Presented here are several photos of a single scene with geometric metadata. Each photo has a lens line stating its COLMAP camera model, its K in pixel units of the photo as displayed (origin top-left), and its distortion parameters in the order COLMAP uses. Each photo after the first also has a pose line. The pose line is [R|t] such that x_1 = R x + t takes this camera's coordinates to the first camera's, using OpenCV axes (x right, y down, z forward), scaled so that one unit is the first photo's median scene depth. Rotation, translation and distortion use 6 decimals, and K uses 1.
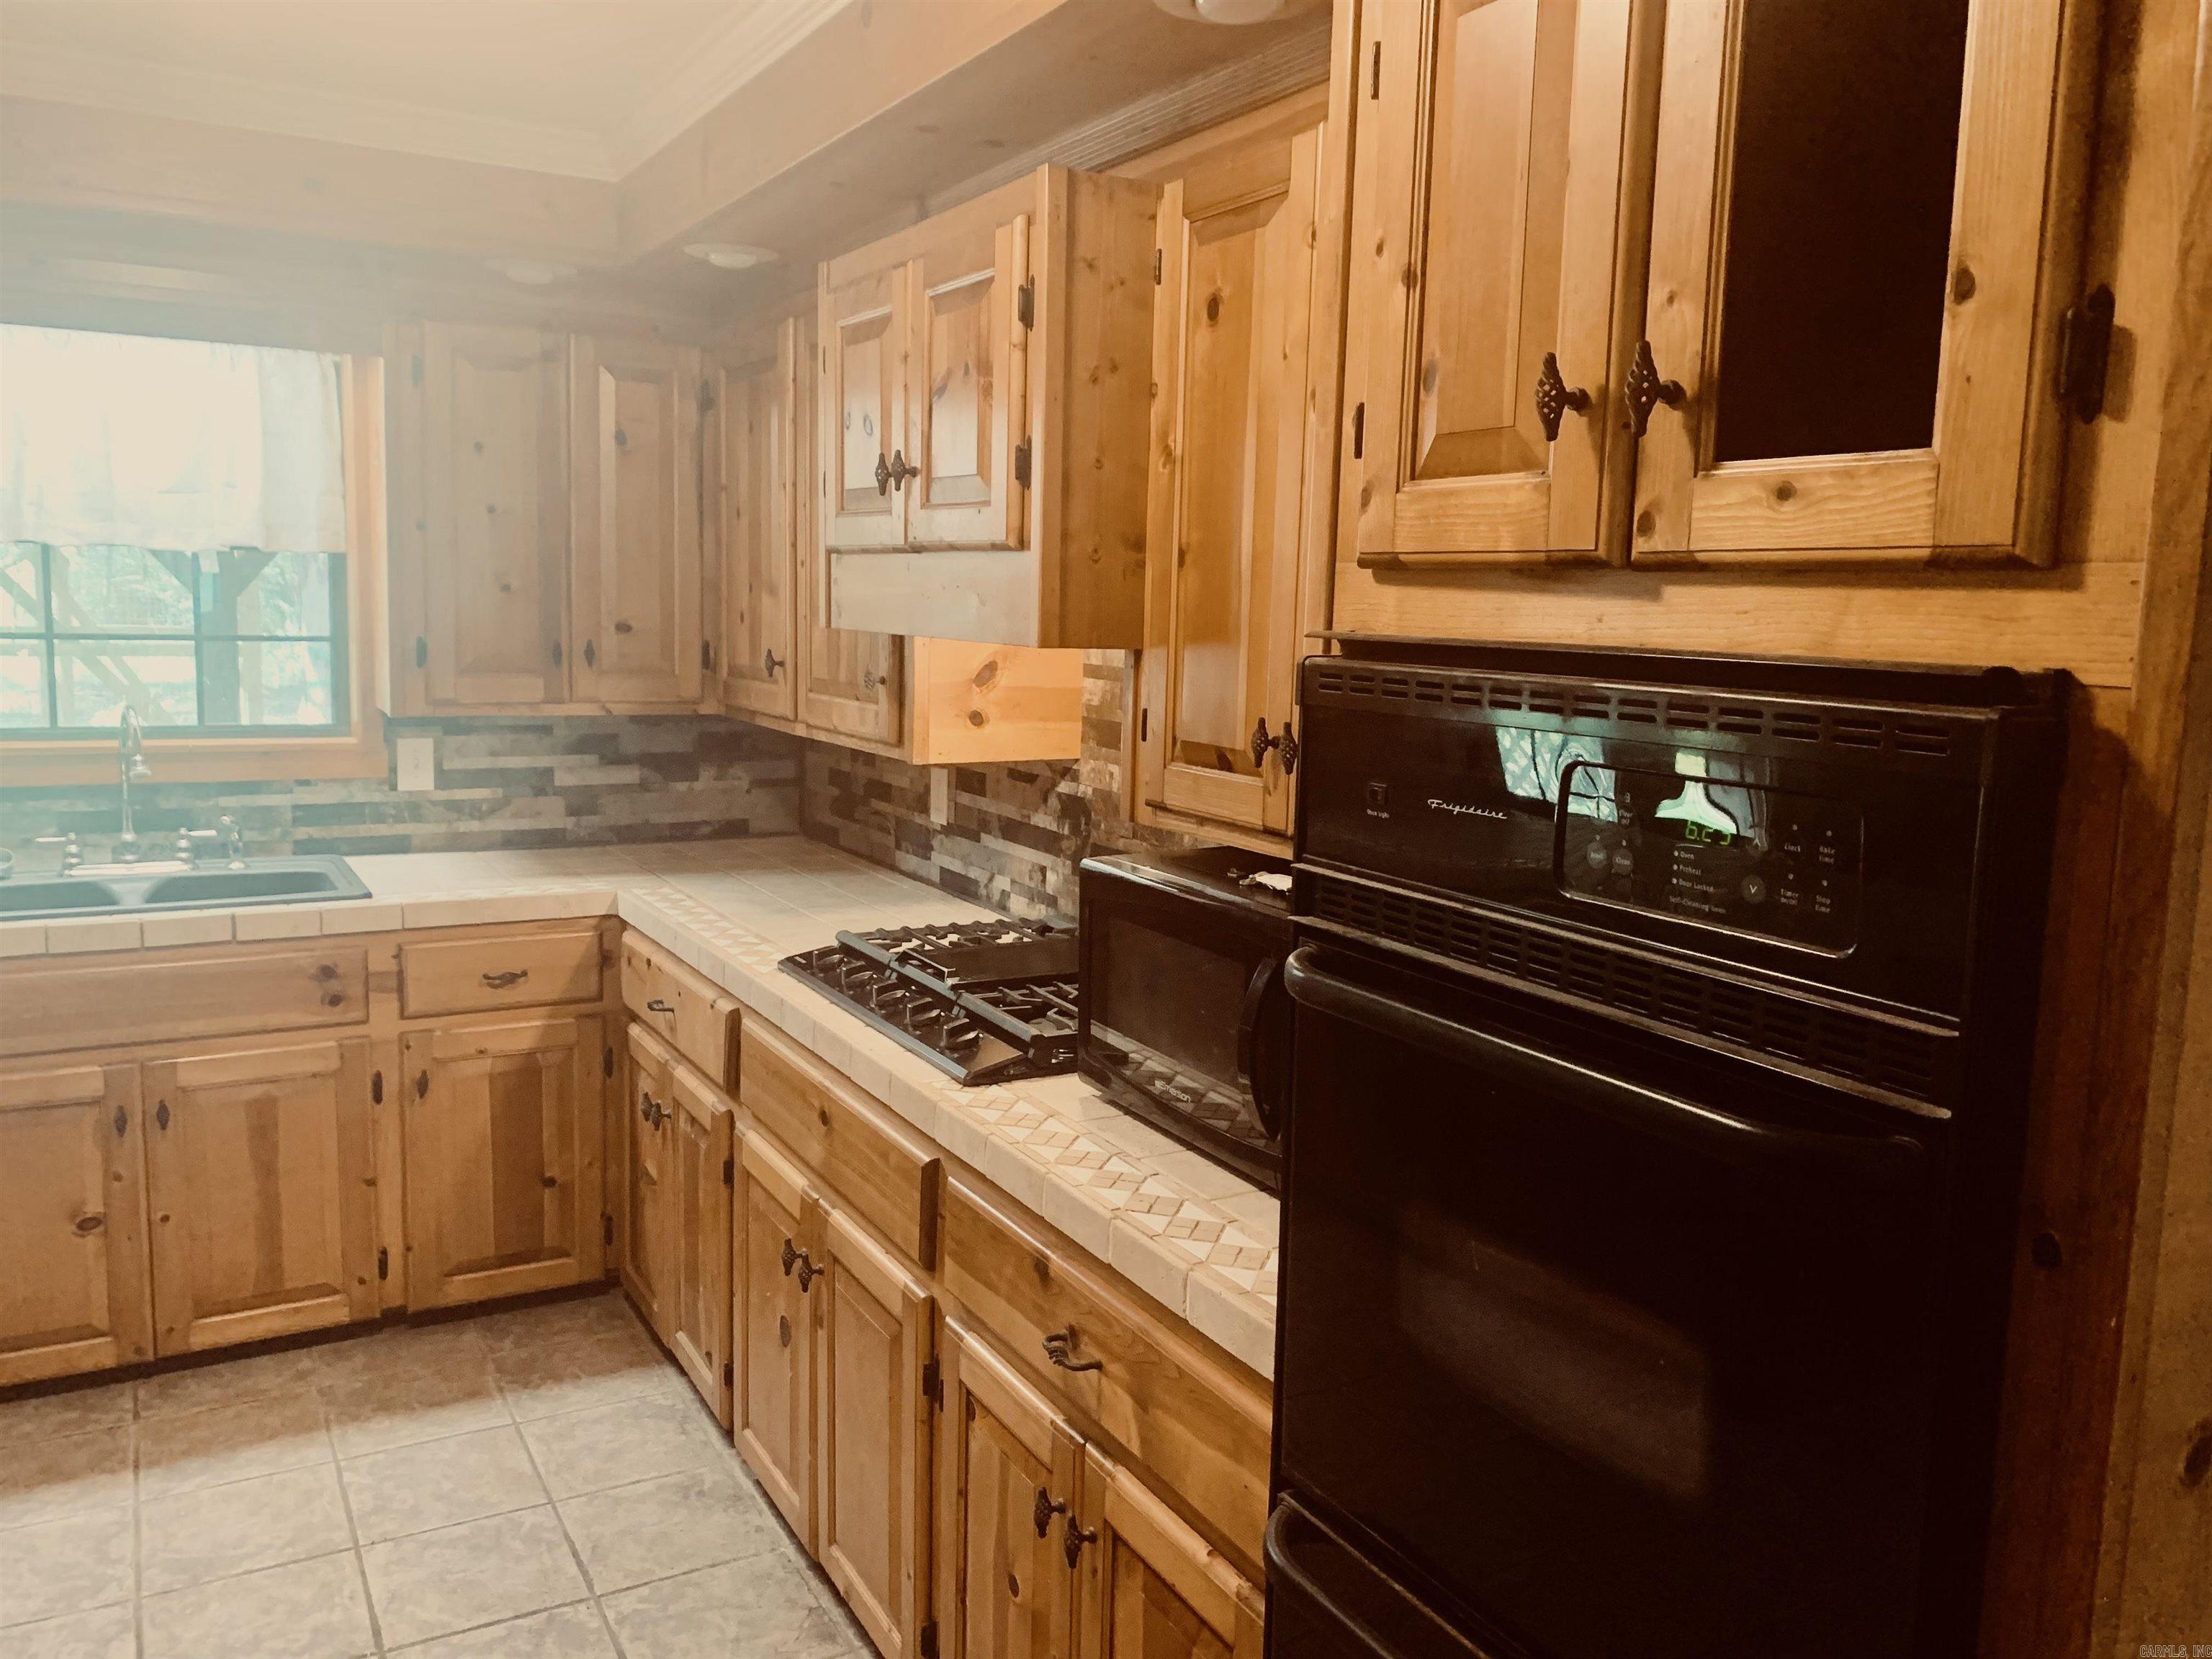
lens RADIAL K [[1697.4, 0, 1102.4], [0, 1697.4, 811.9], [0, 0, 1]] dist [0.047083, -0.052658]
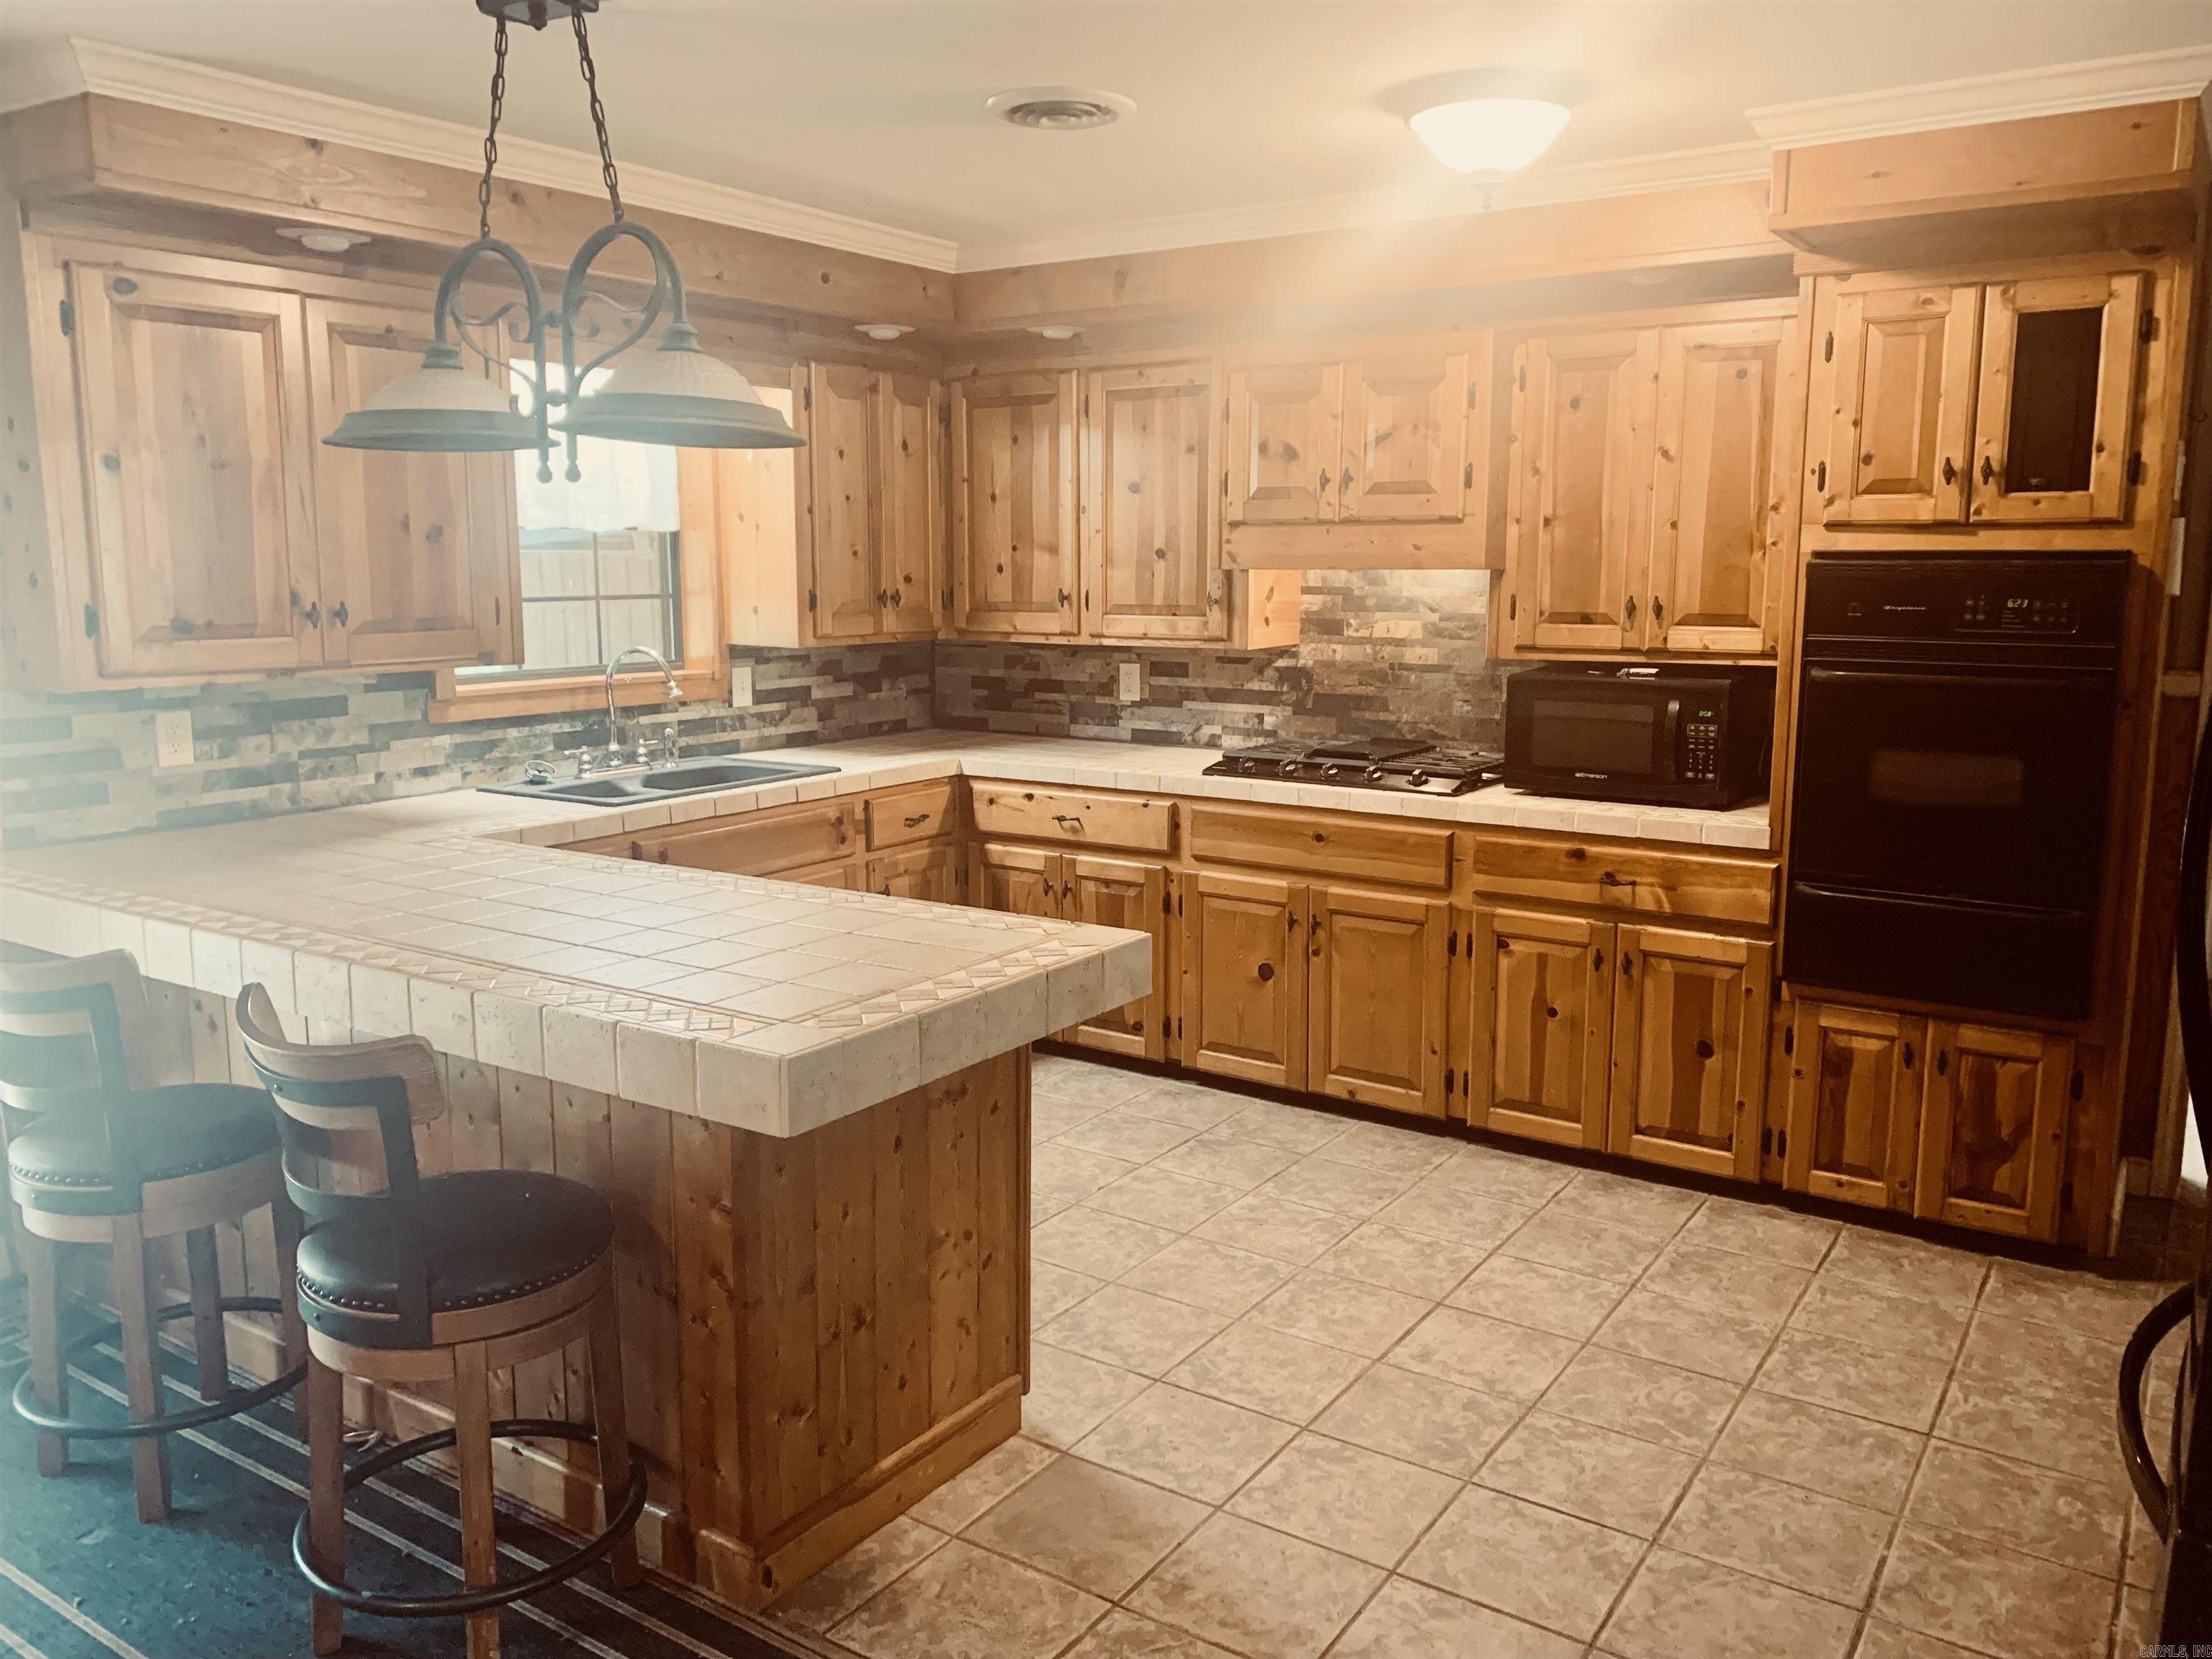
lens RADIAL K [[1697.4, 0, 1087.9], [0, 1697.4, 815.6], [0, 0, 1]] dist [0.047083, -0.052658]
pose [[0.894597, -0.095470, 0.436557, -0.886629], [0.082225, 0.995399, 0.049186, 0.035092], [-0.439245, -0.008106, 0.898331, -0.390023]]
